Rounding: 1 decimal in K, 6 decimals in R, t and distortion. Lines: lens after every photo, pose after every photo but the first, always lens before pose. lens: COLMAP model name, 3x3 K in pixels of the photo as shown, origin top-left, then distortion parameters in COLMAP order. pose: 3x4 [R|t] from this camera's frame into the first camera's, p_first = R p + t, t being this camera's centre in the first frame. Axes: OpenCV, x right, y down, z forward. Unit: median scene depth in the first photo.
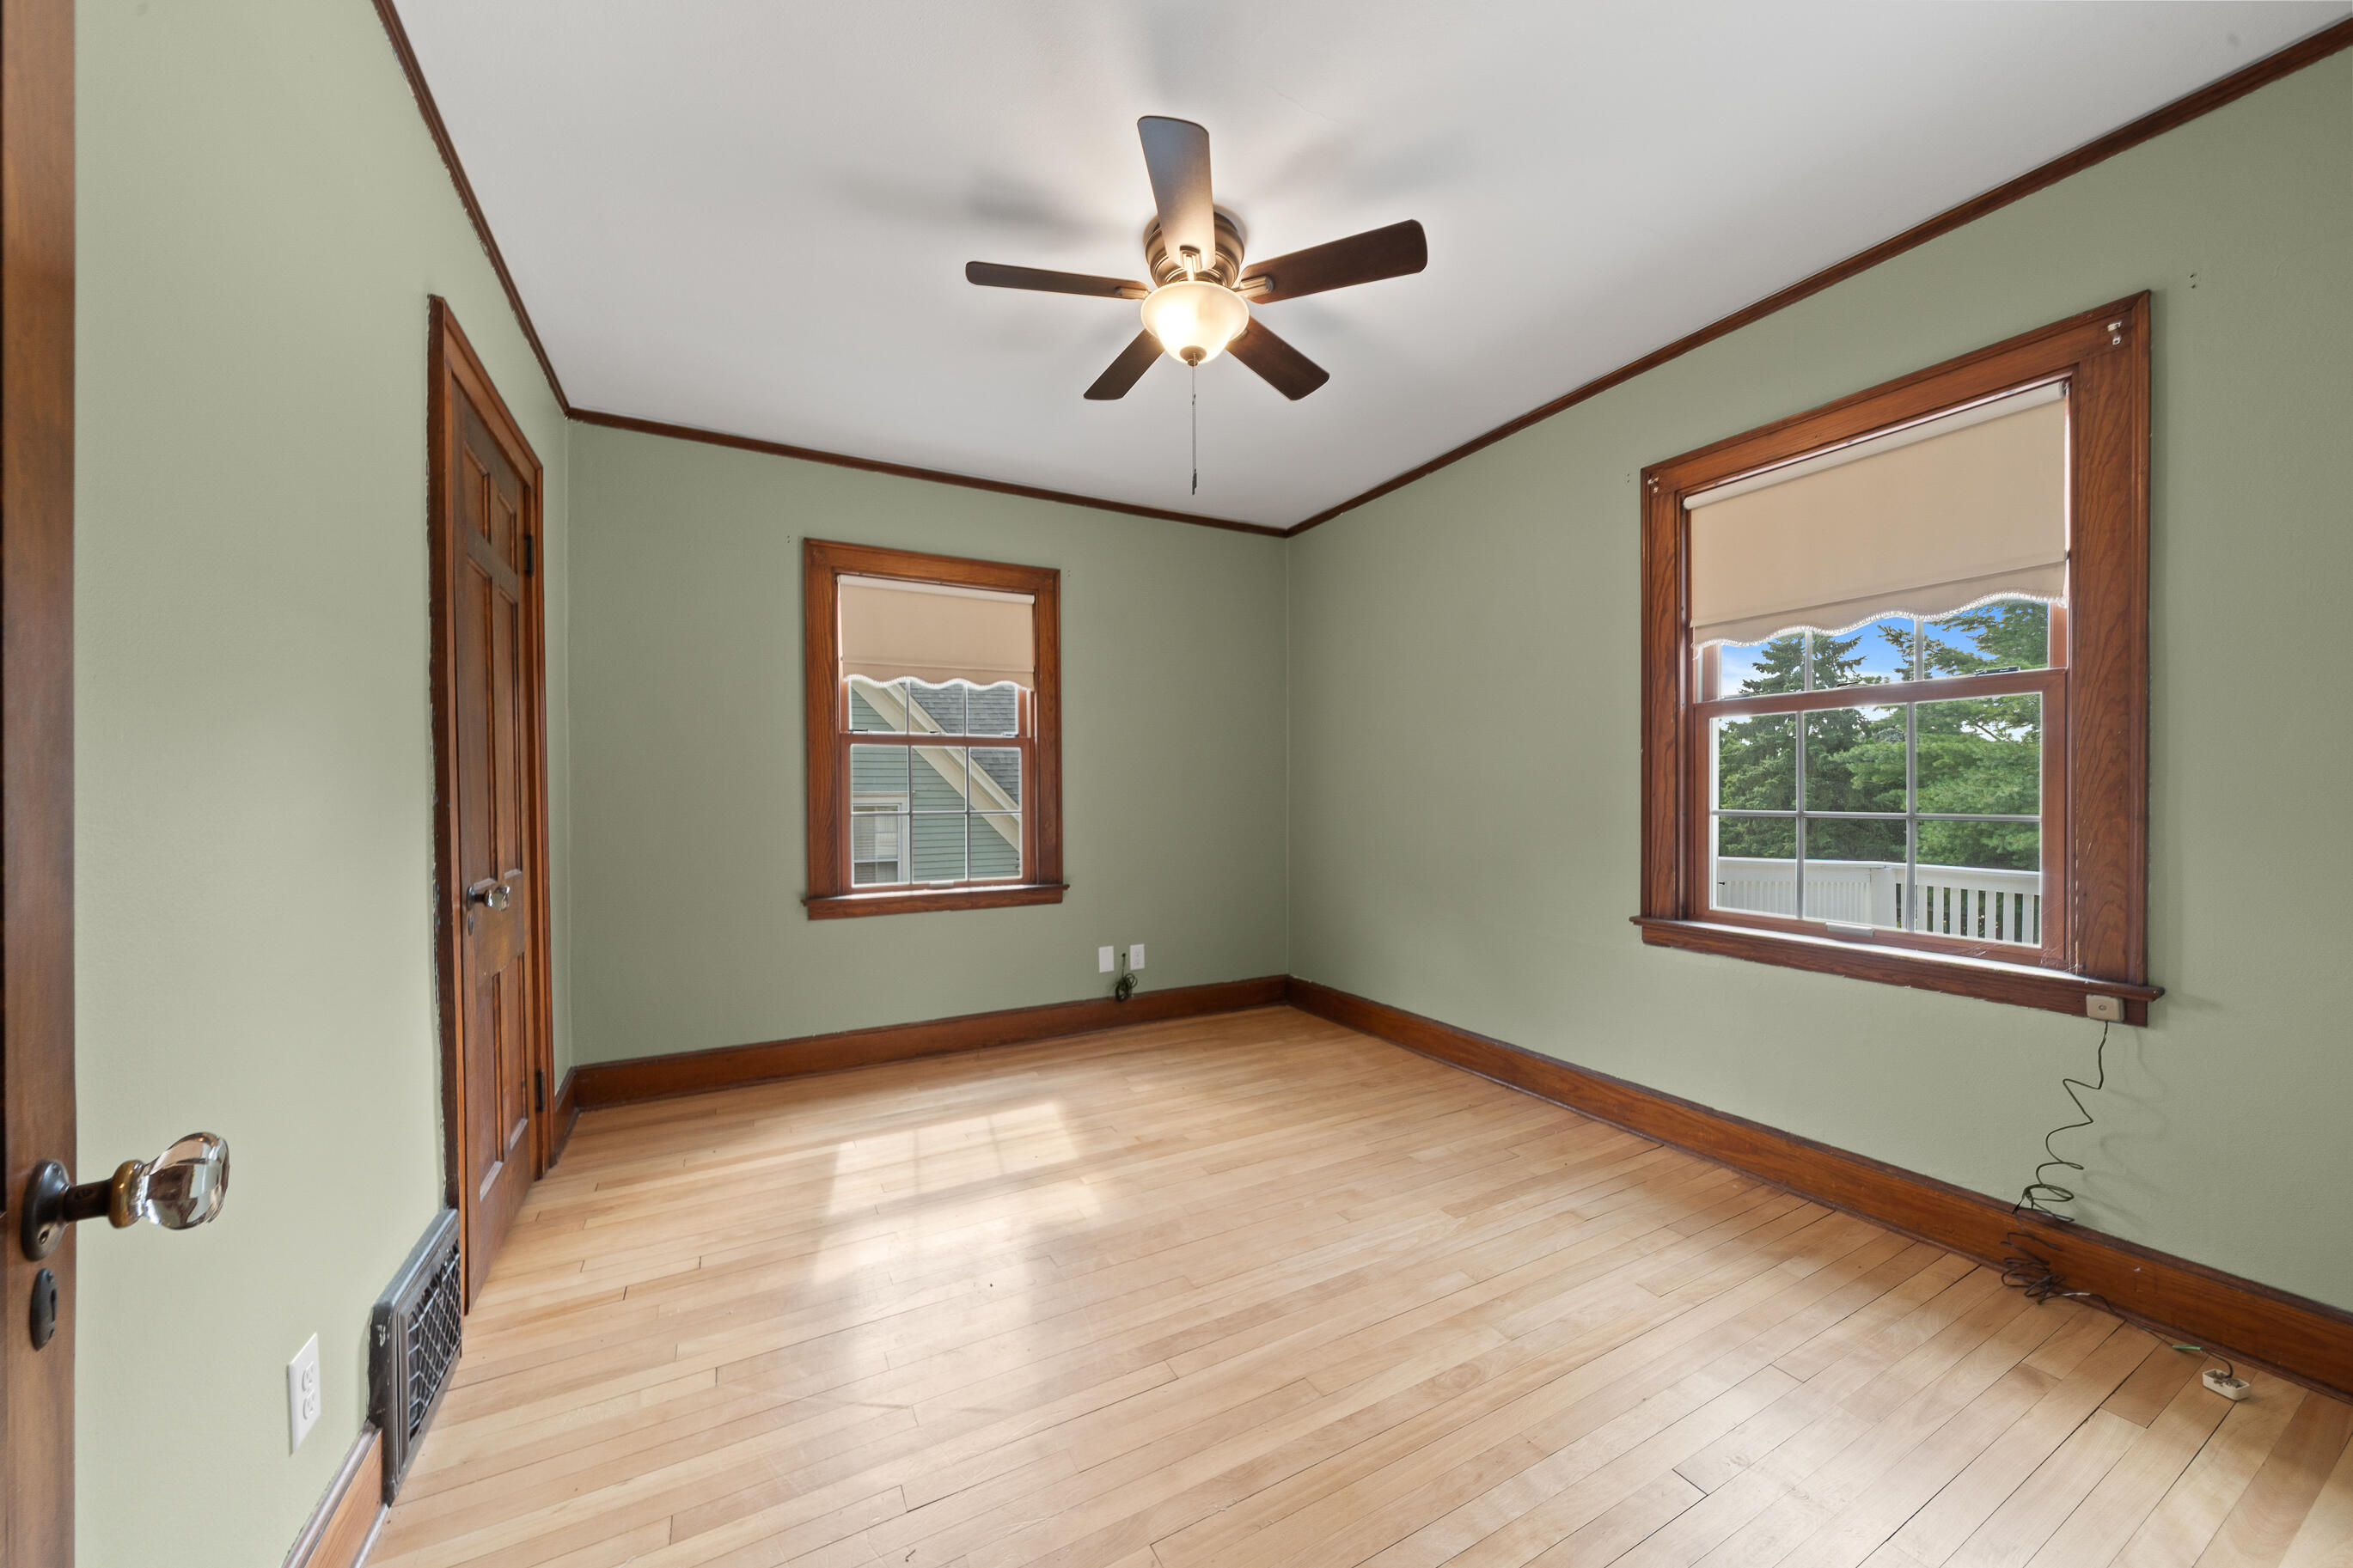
lens RADIAL K [[811.0, 0, 1152.7], [0, 811.0, 797.3], [0, 0, 1]] dist [-0.001444, -0.000252]
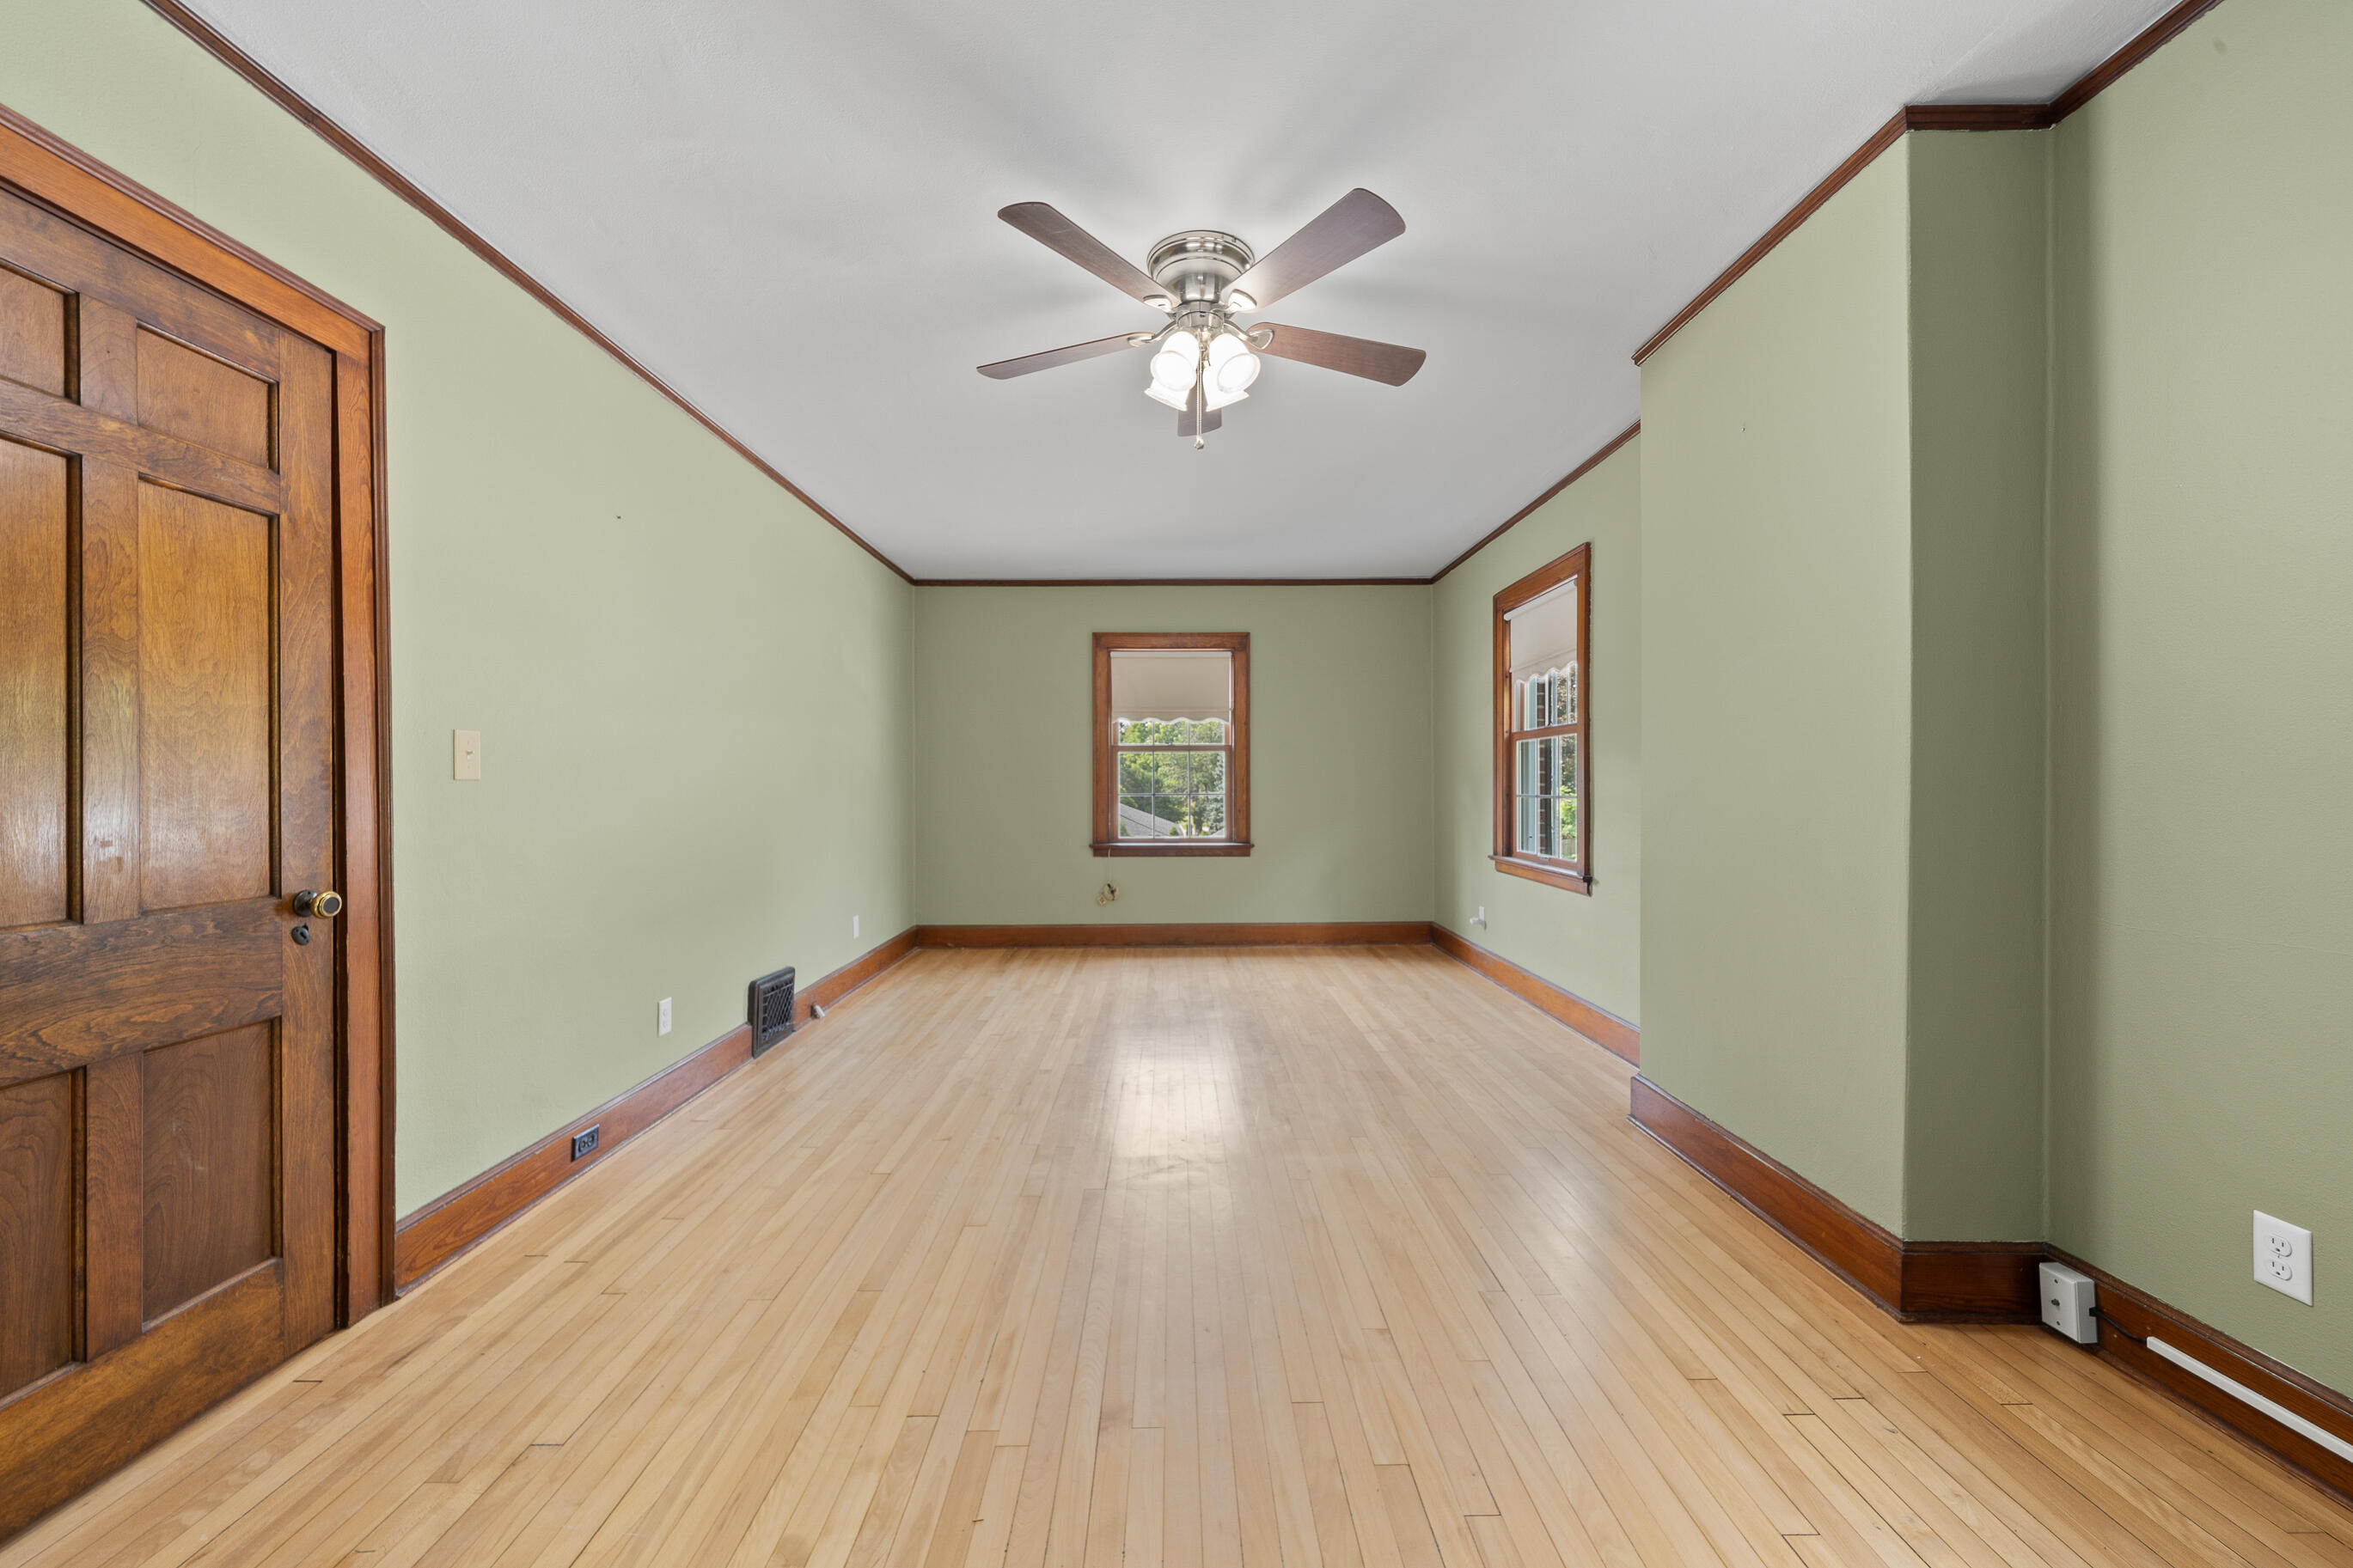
lens RADIAL K [[939.9, 0, 1170.8], [0, 939.9, 779.4], [0, 0, 1]] dist [0.003868, 0.000306]
pose [[0.898545, 0.005215, -0.438850, 0.584278], [-0.006316, 0.999980, -0.001050, -0.009119], [0.438836, 0.003716, 0.898559, -0.703146]]
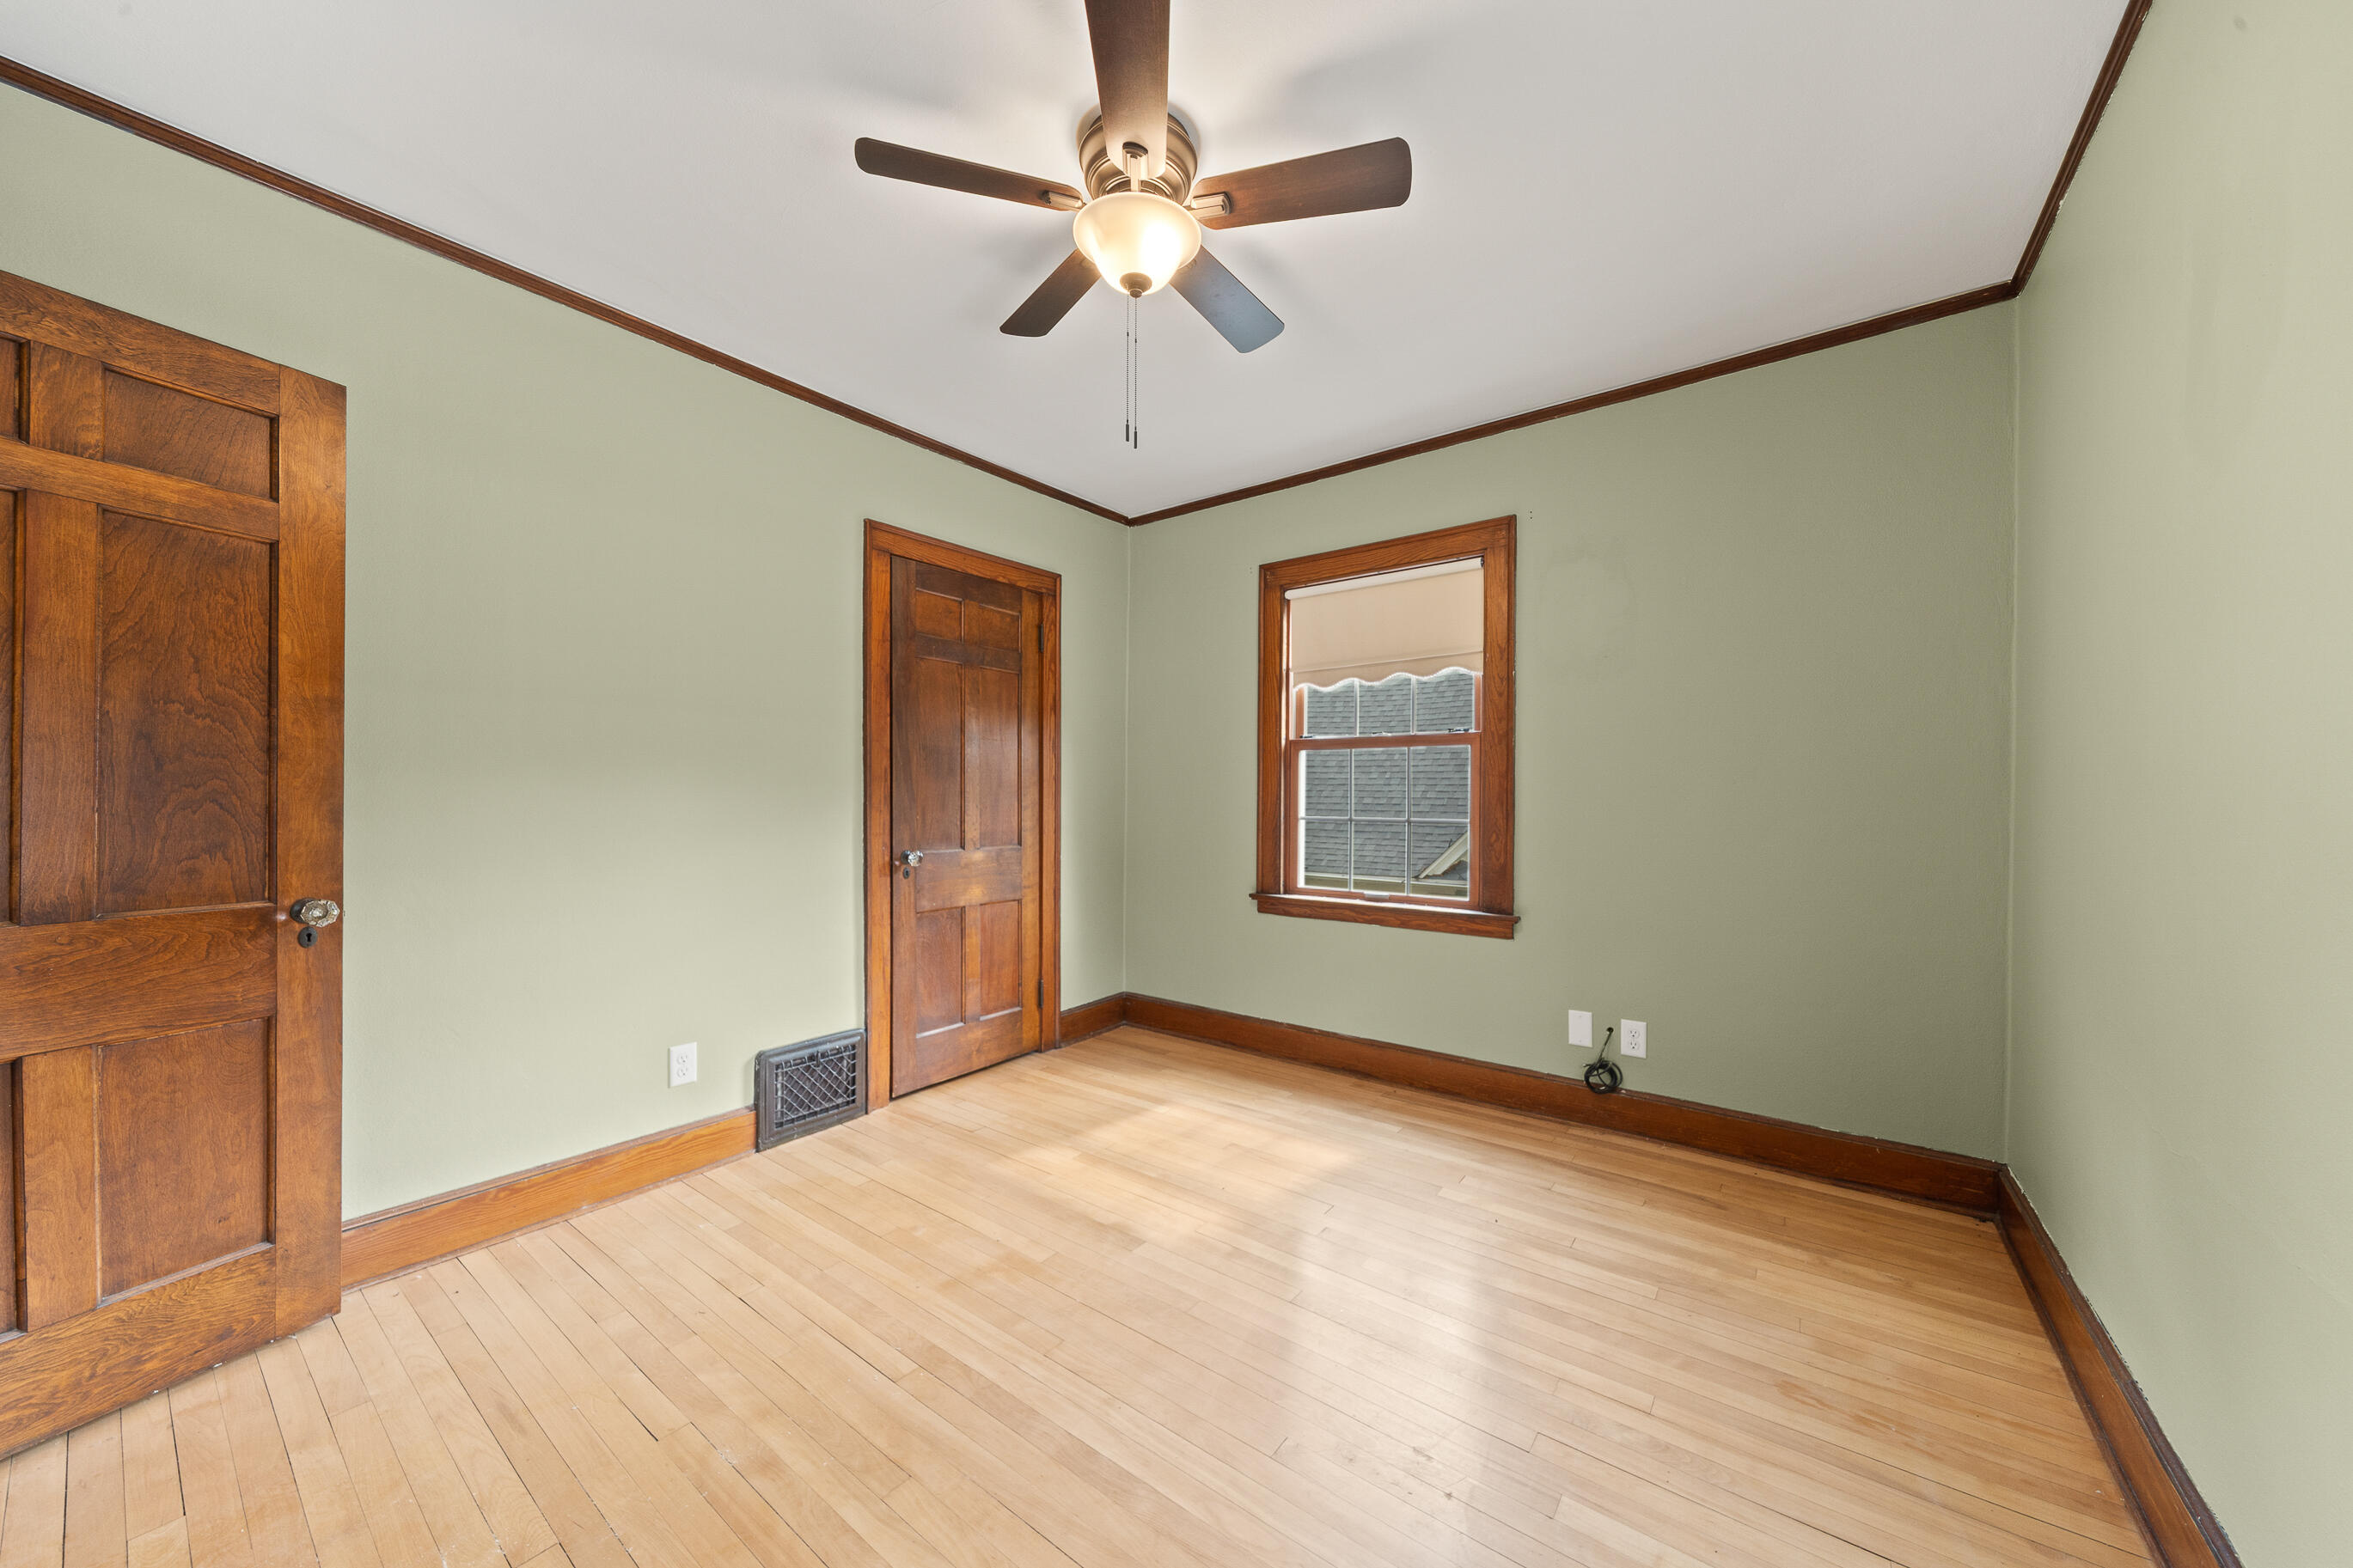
lens RADIAL K [[811.0, 0, 1174.1], [0, 811.0, 801.1], [0, 0, 1]] dist [-0.001444, -0.000252]
pose [[0.435165, 0.012240, -0.900267, 0.509964], [-0.011884, 0.999899, 0.007850, -0.006605], [0.900272, 0.007282, 0.435267, 0.412398]]
